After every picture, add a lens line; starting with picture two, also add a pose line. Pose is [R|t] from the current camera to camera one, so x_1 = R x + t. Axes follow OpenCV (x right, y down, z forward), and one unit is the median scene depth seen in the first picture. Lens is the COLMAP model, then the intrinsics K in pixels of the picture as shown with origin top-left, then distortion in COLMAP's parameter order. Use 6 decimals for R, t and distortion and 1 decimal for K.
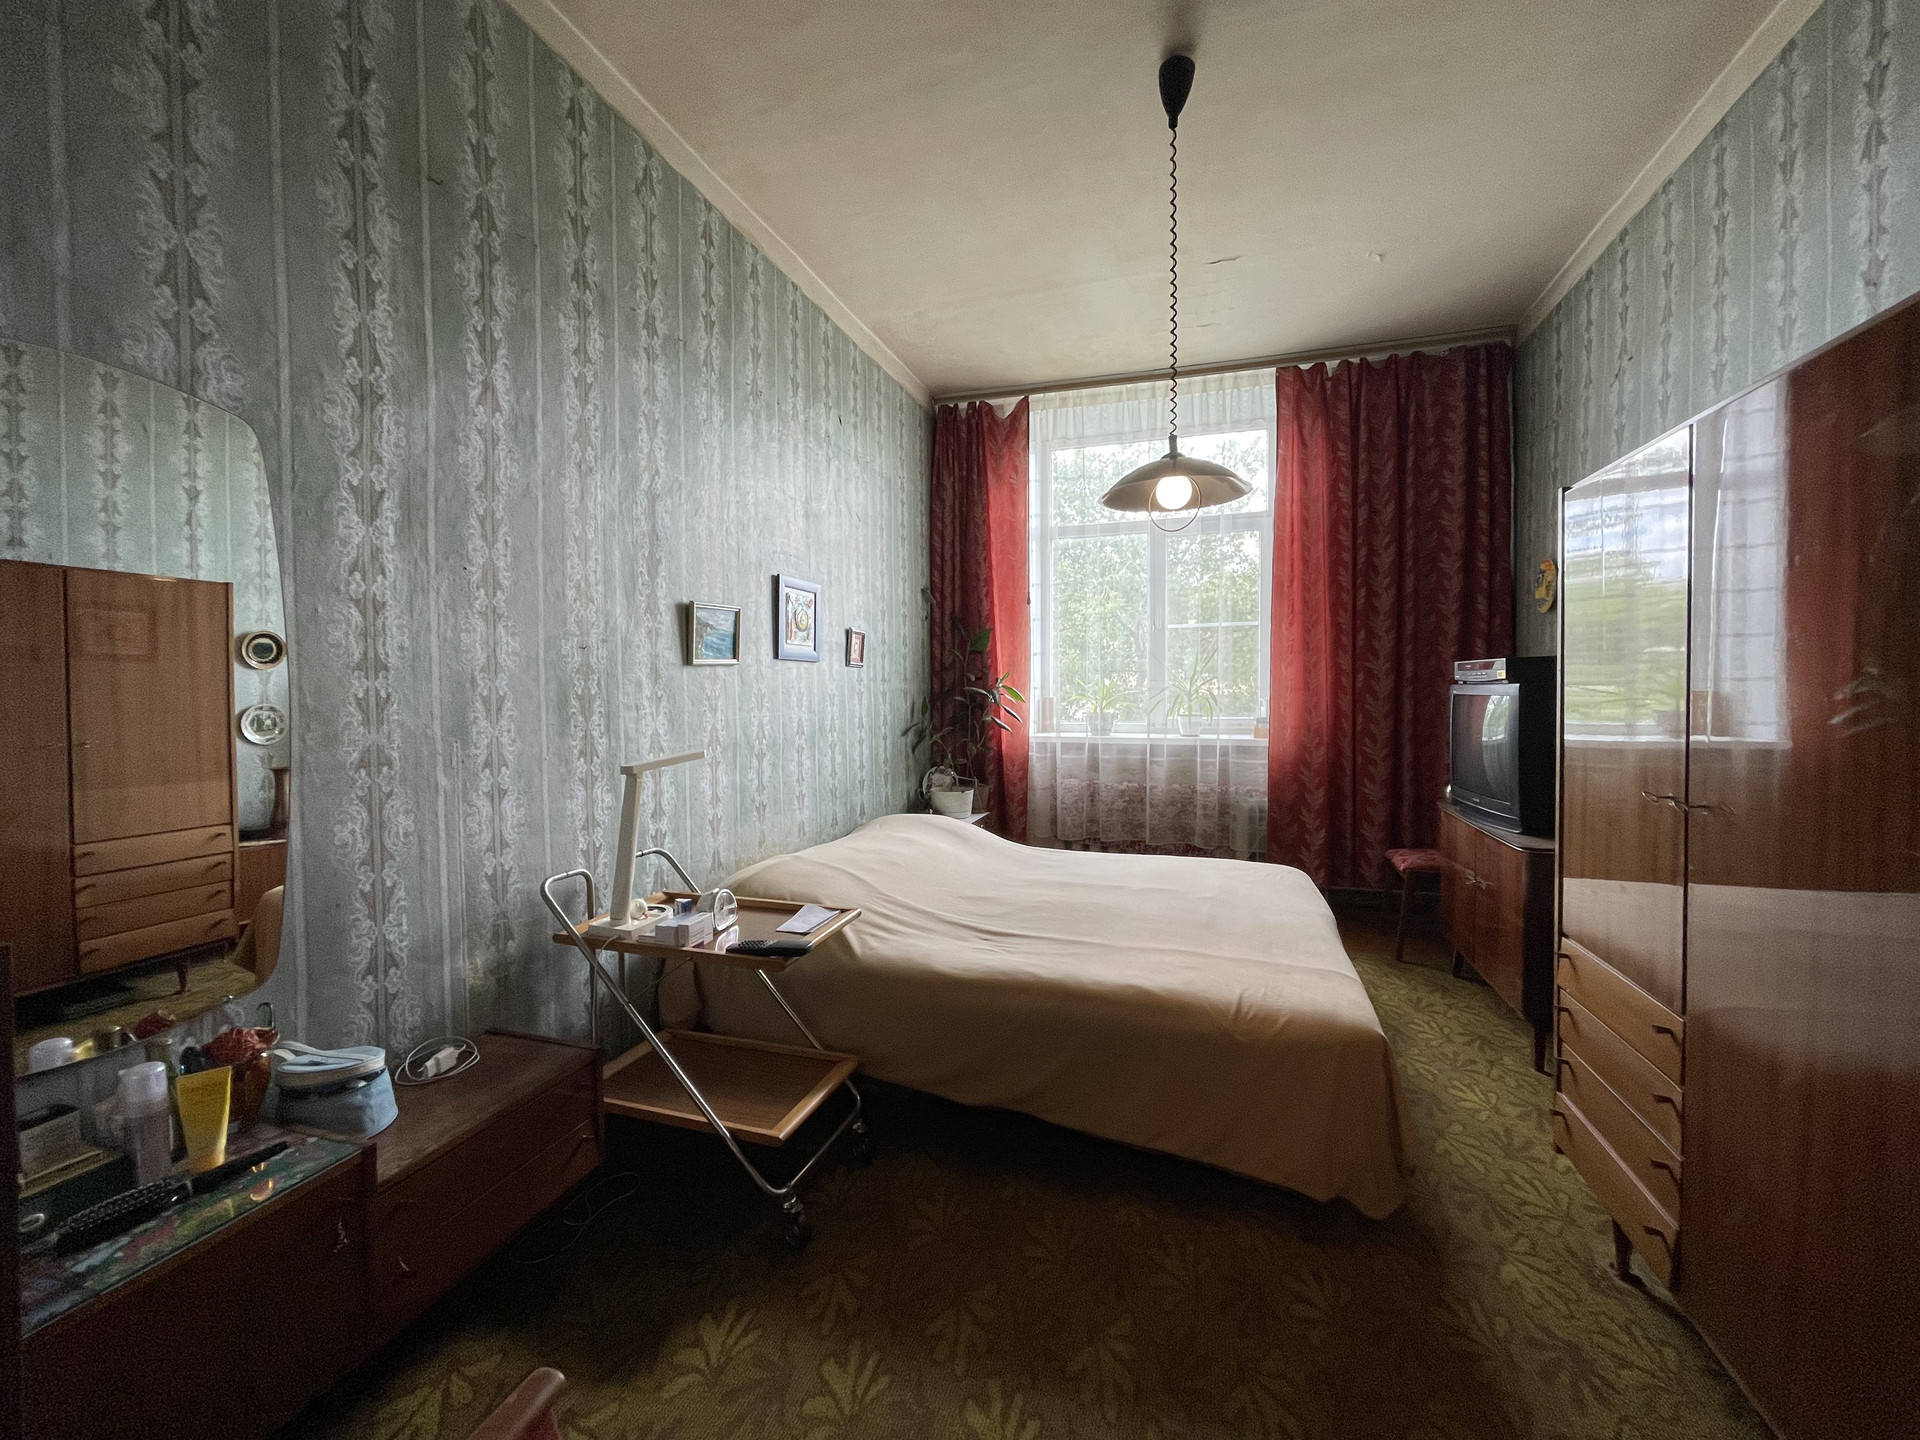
lens RADIAL K [[776.2, 0, 961.6], [0, 776.2, 712.2], [0, 0, 1]] dist [-0.001783, -0.000302]
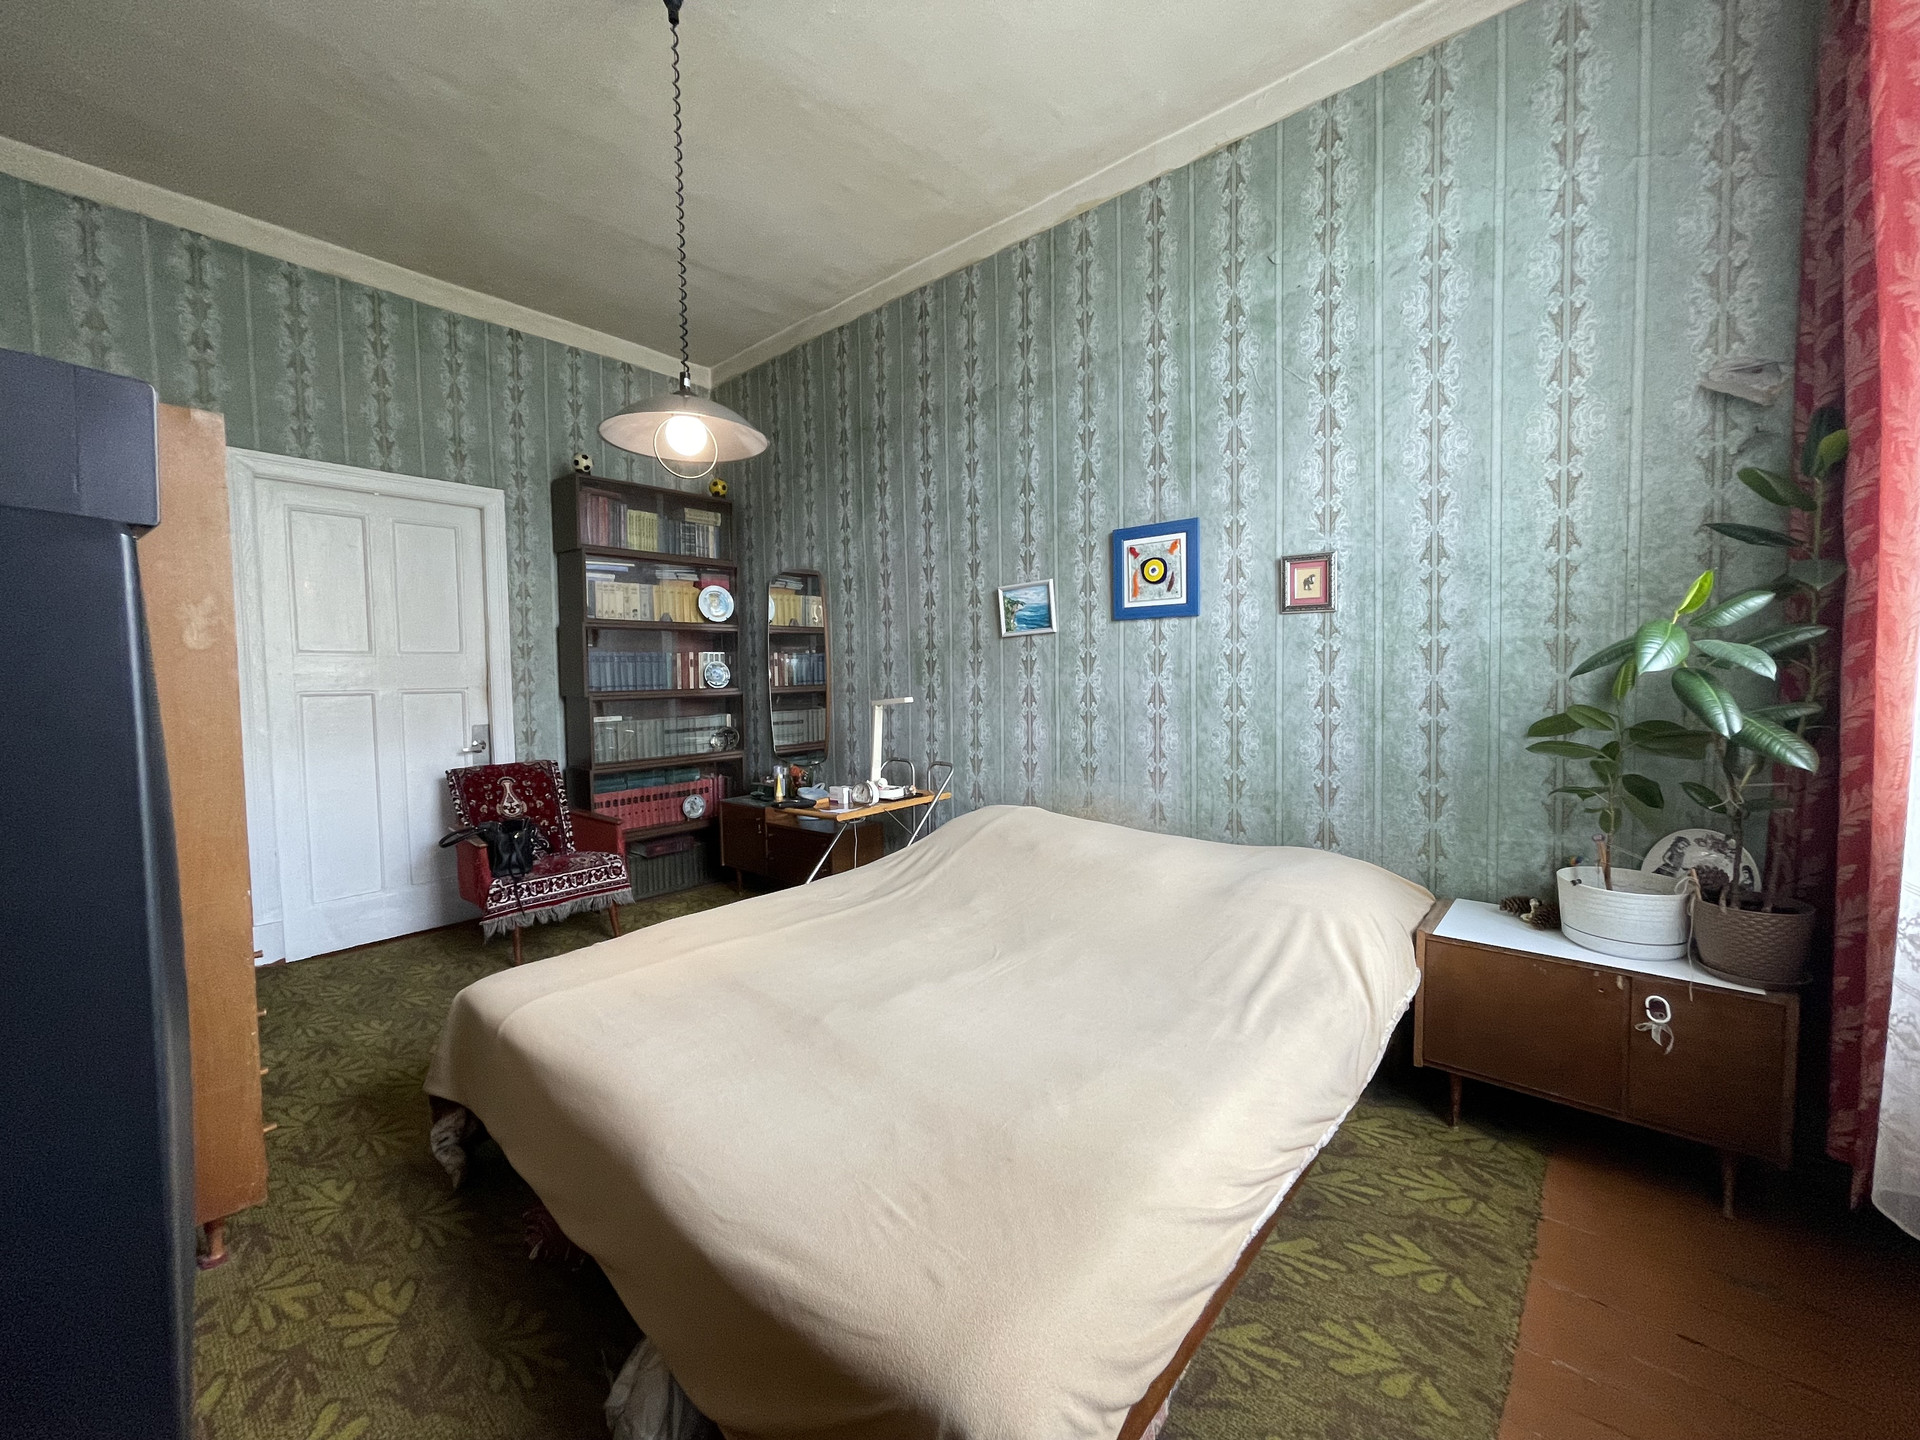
lens RADIAL K [[776.2, 0, 963.1], [0, 776.2, 710.5], [0, 0, 1]] dist [-0.001783, -0.000302]
pose [[-0.400820, 0.065809, -0.913790, 0.990015], [-0.003952, 0.997283, 0.073556, -0.038287], [0.916148, 0.033094, -0.399471, 1.675067]]
